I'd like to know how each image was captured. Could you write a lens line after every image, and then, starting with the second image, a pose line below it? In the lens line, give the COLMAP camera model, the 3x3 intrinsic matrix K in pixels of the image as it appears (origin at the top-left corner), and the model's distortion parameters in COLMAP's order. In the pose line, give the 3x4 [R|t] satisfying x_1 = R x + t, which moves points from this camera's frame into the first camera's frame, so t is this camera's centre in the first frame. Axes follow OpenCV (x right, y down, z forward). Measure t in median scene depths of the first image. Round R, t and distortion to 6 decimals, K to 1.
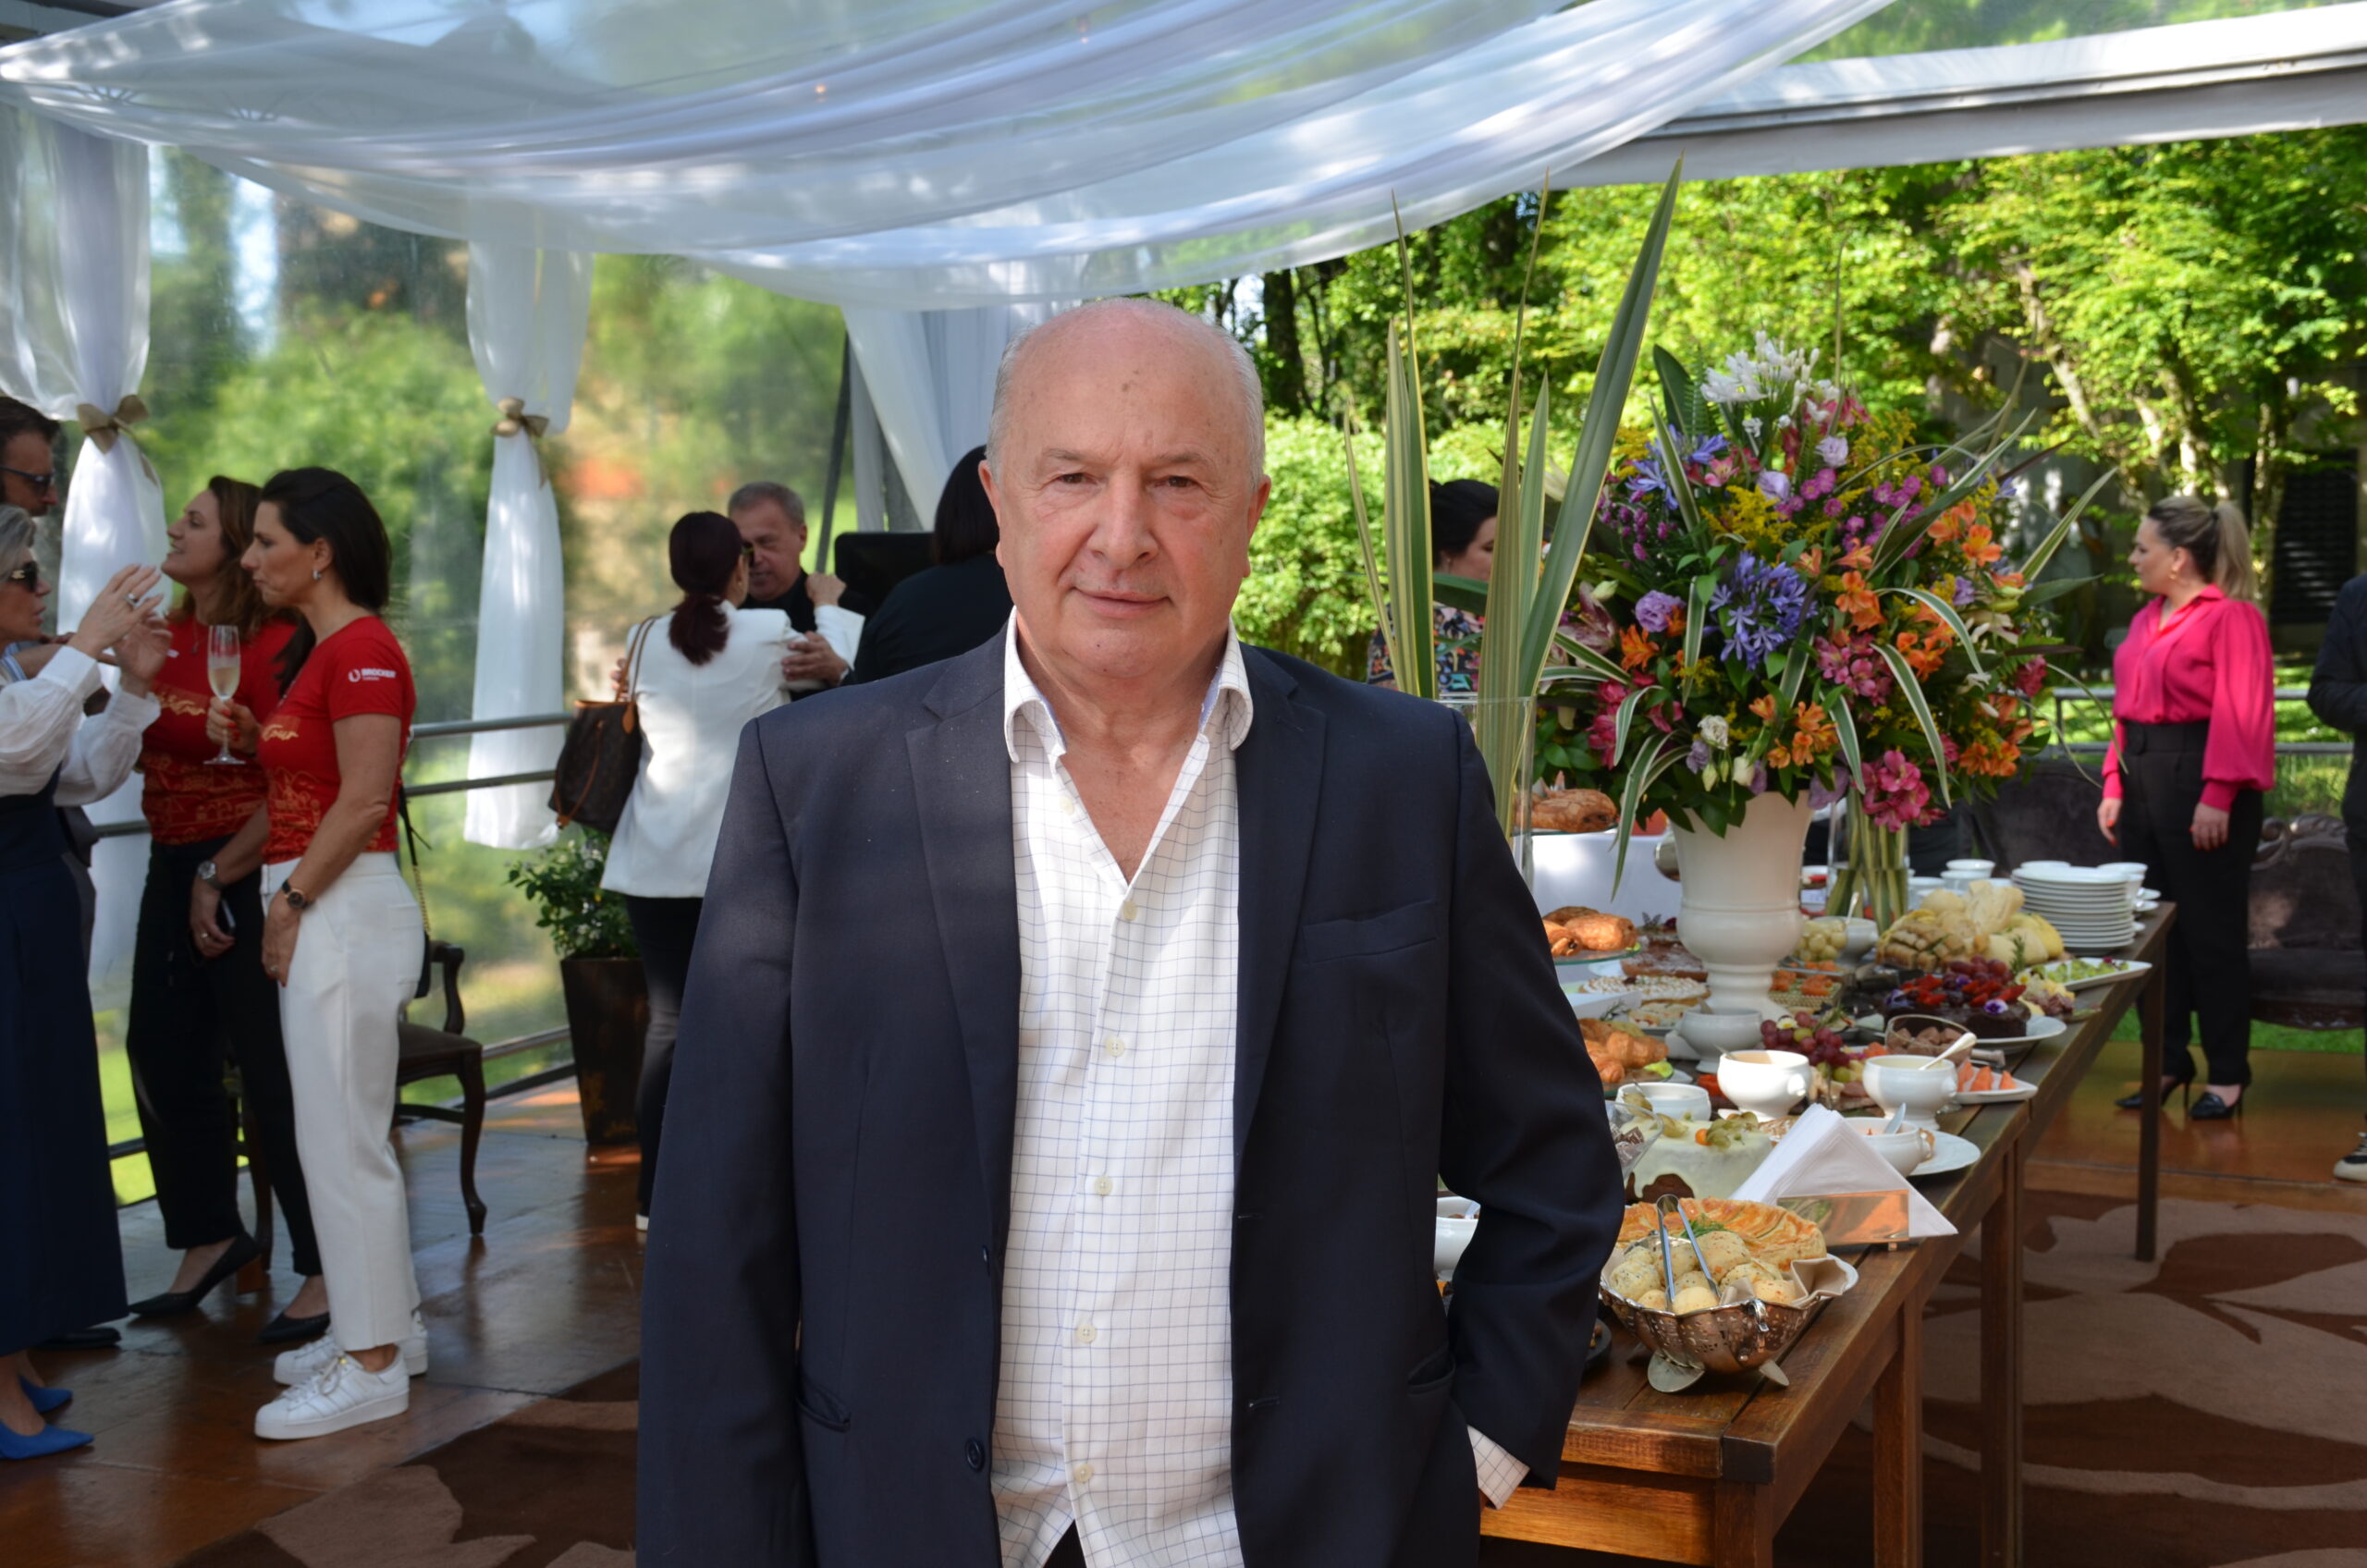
lens RADIAL K [[2754.9, 0, 1181.3], [0, 2754.9, 785.0], [0, 0, 1]] dist [0.028737, 0.000000]
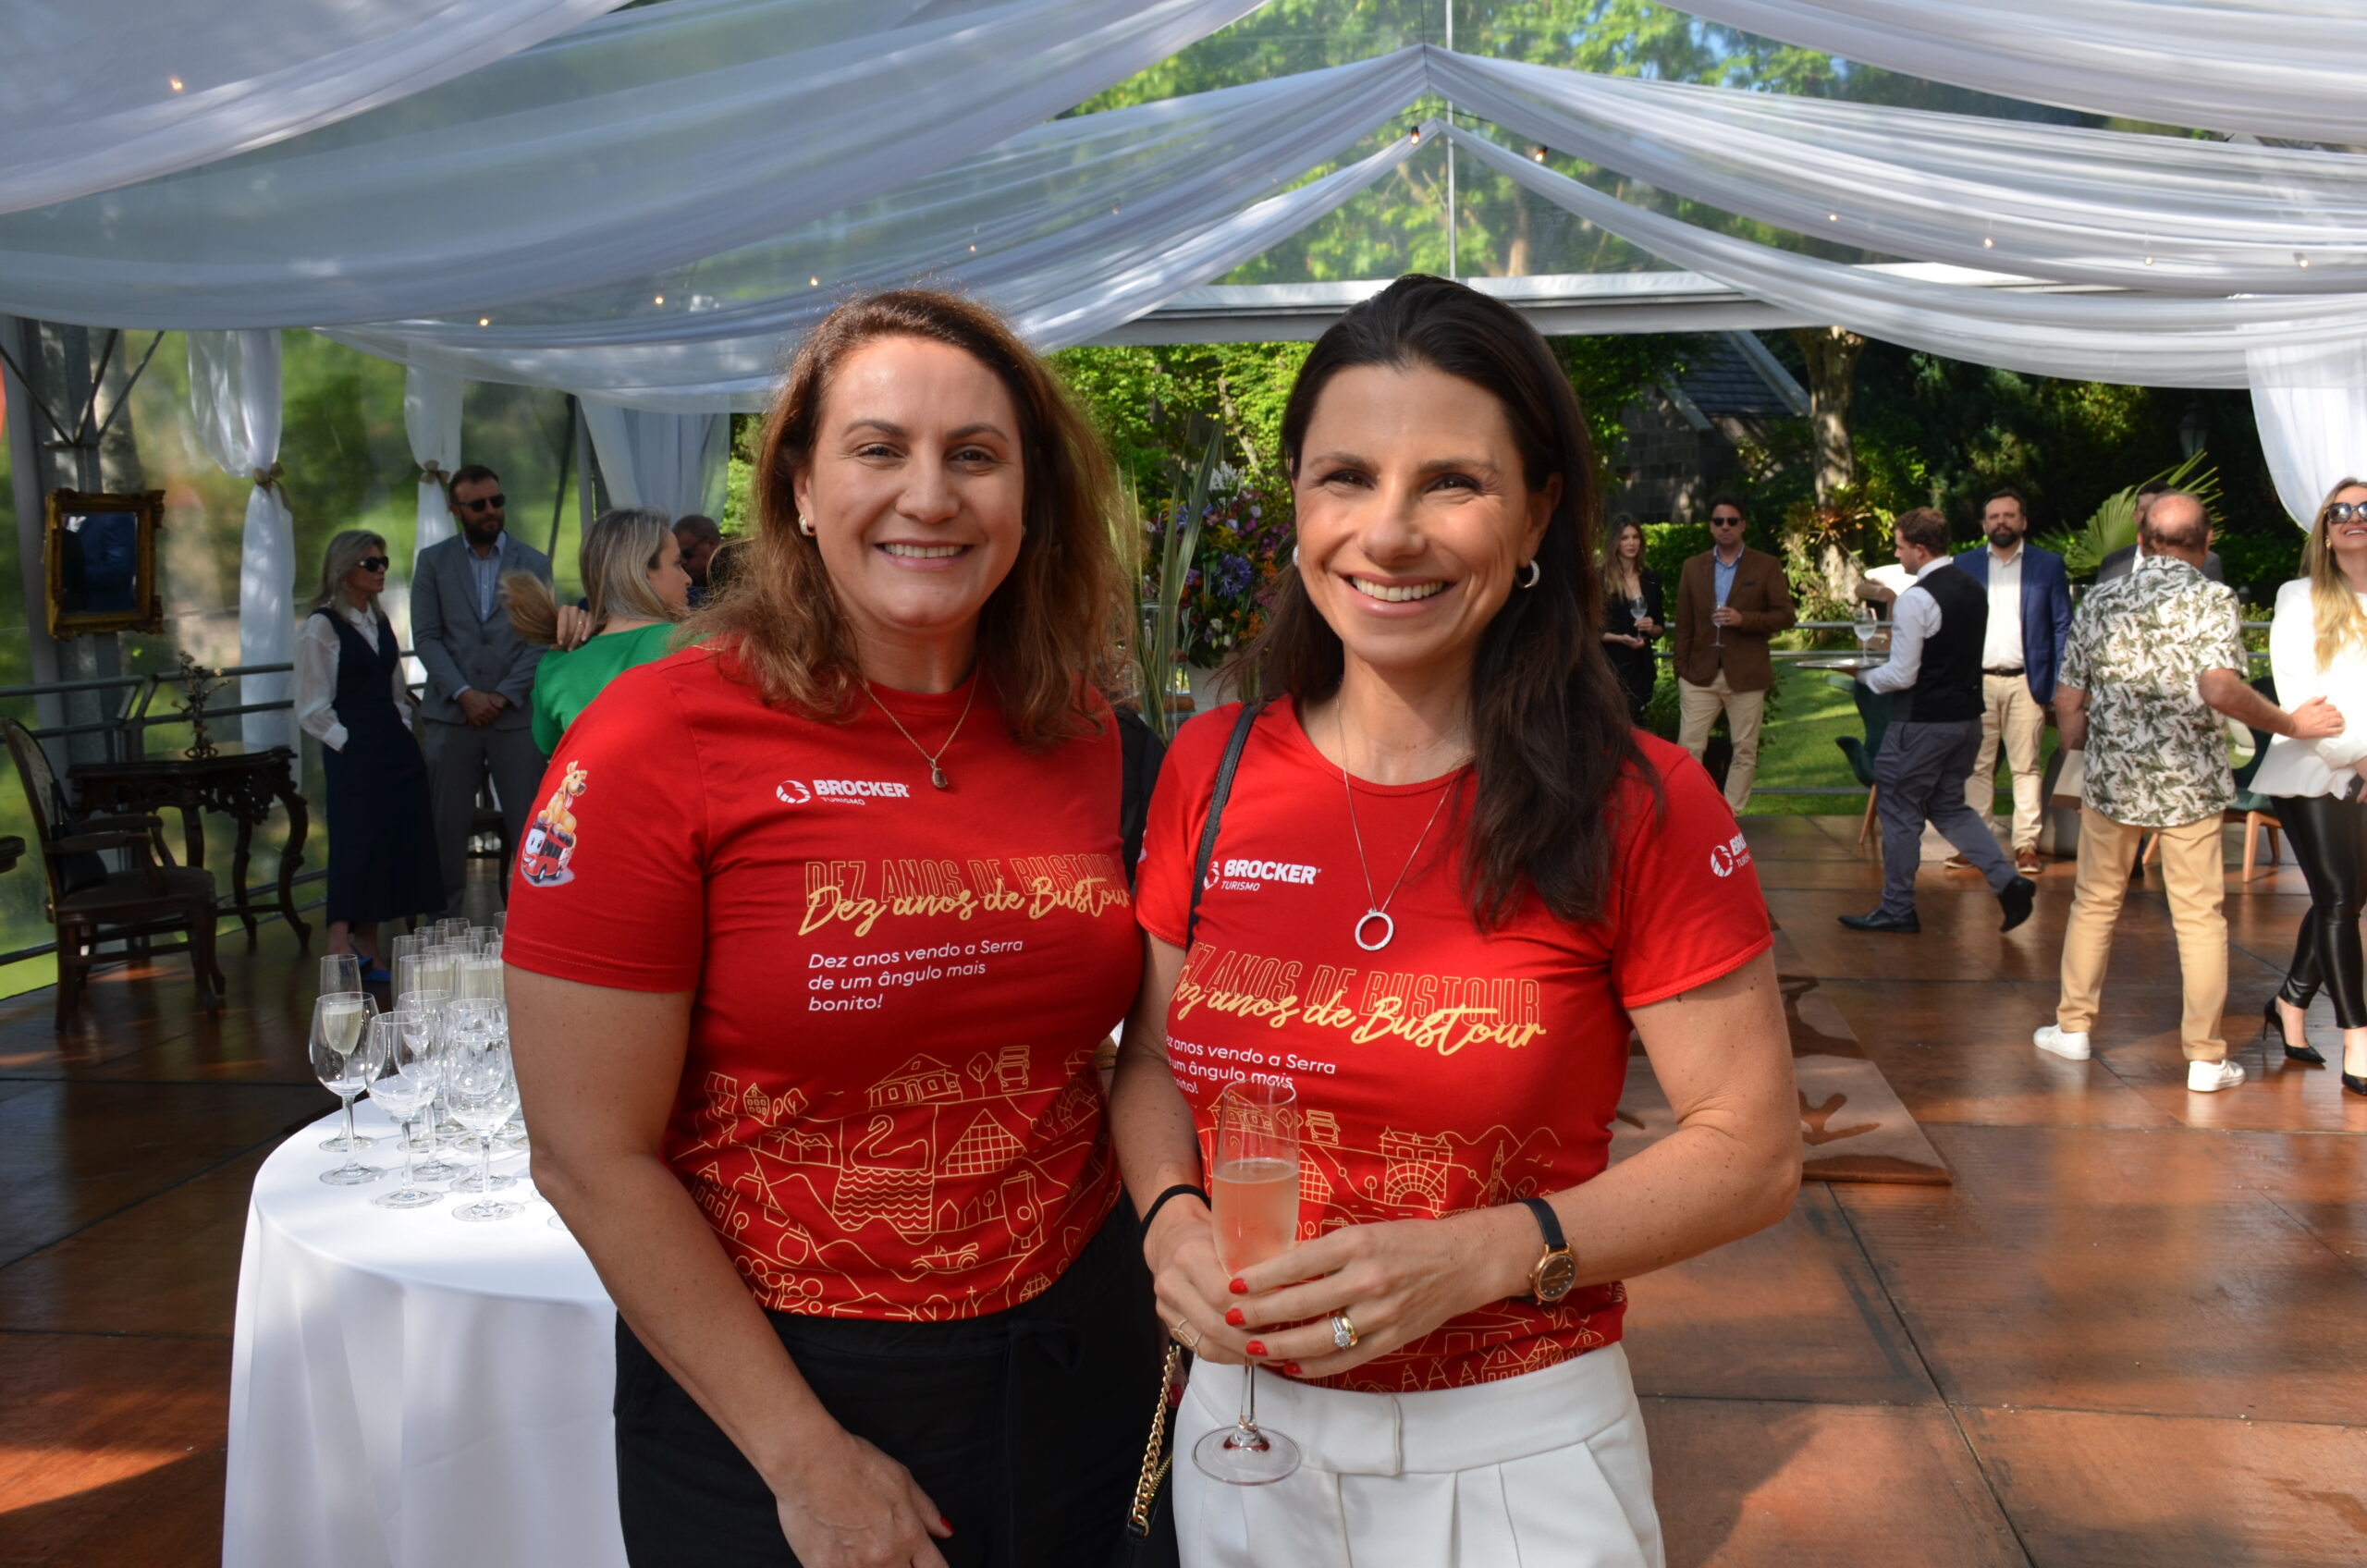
lens RADIAL K [[2314.2, 0, 1184.1], [0, 2314.2, 784.1], [0, 0, 1]] dist [-0.016056, 0.000000]
pose [[0.950969, -0.027573, 0.308056, -0.138449], [0.022863, 0.999560, 0.018889, 0.024218], [-0.308441, -0.010920, 0.951181, -0.280825]]
